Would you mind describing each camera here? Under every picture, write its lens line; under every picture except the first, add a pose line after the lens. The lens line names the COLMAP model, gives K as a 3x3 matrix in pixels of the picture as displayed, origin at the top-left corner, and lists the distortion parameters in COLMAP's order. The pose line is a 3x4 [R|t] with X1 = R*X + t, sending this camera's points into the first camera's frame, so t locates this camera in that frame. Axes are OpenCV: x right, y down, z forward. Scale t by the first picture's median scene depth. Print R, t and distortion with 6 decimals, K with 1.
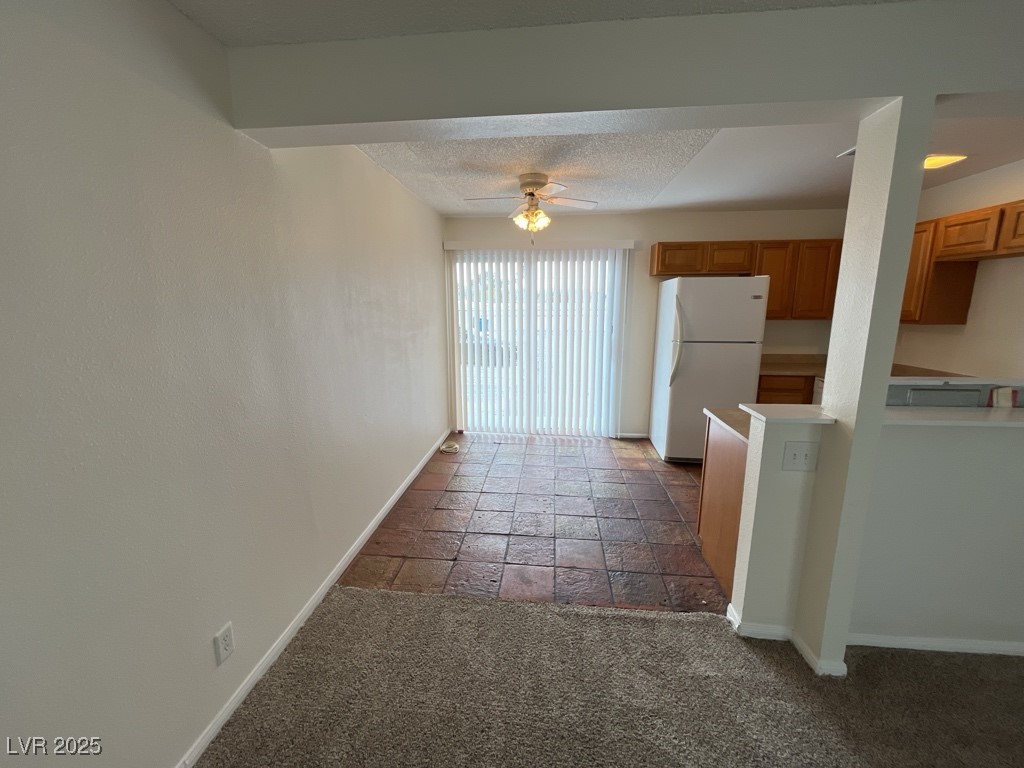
lens RADIAL K [[412.0, 0, 511.4], [0, 412.0, 381.9], [0, 0, 1]] dist [-0.001070, -0.000455]
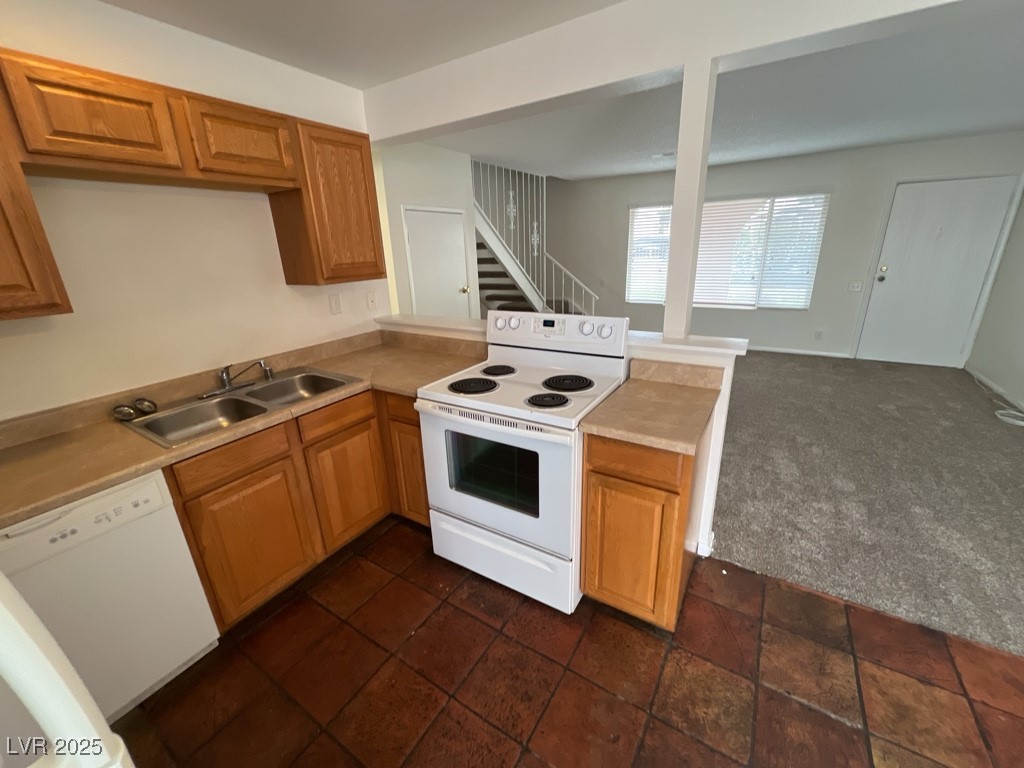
lens RADIAL K [[412.0, 0, 511.4], [0, 412.0, 381.9], [0, 0, 1]] dist [-0.001070, -0.000455]
pose [[-0.894707, -0.105675, 0.433973, 0.365745], [0.121937, 0.876912, 0.464927, -0.221627], [-0.429687, 0.468891, -0.771693, 1.168589]]
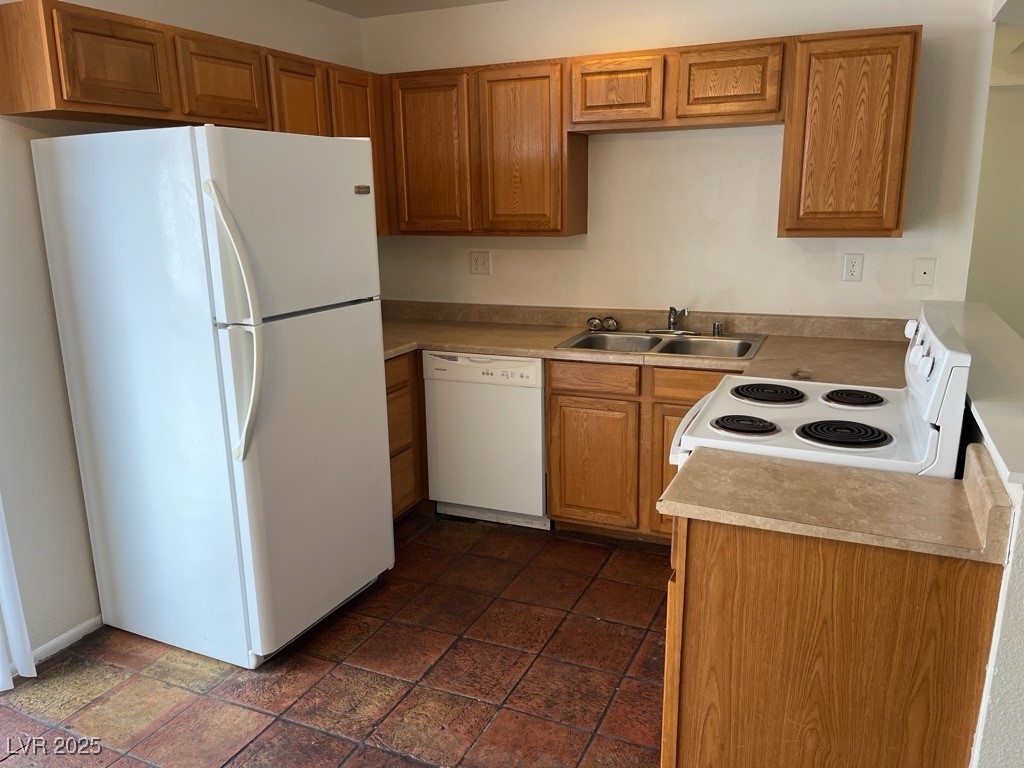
lens RADIAL K [[777.0, 0, 512.0], [0, 777.0, 384.0], [0, 0, 1]] dist [0.064761, -0.075096]
pose [[0.312357, -0.226895, 0.922470, -0.146006], [0.190919, 0.966238, 0.173013, -0.142062], [-0.930582, 0.122075, 0.345130, 0.696477]]
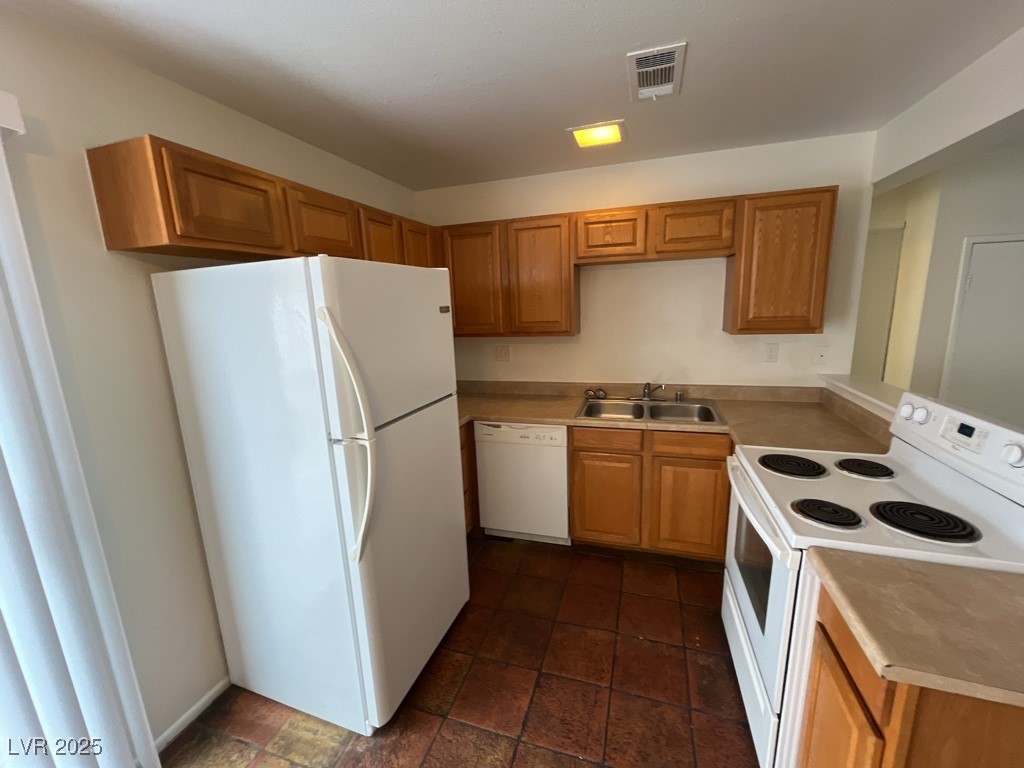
lens RADIAL K [[412.0, 0, 511.4], [0, 412.0, 381.9], [0, 0, 1]] dist [-0.001070, -0.000455]
pose [[0.208606, -0.193331, 0.958701, 0.118233], [0.217099, 0.964963, 0.147355, -0.201005], [-0.953599, 0.177394, 0.243269, 0.924511]]
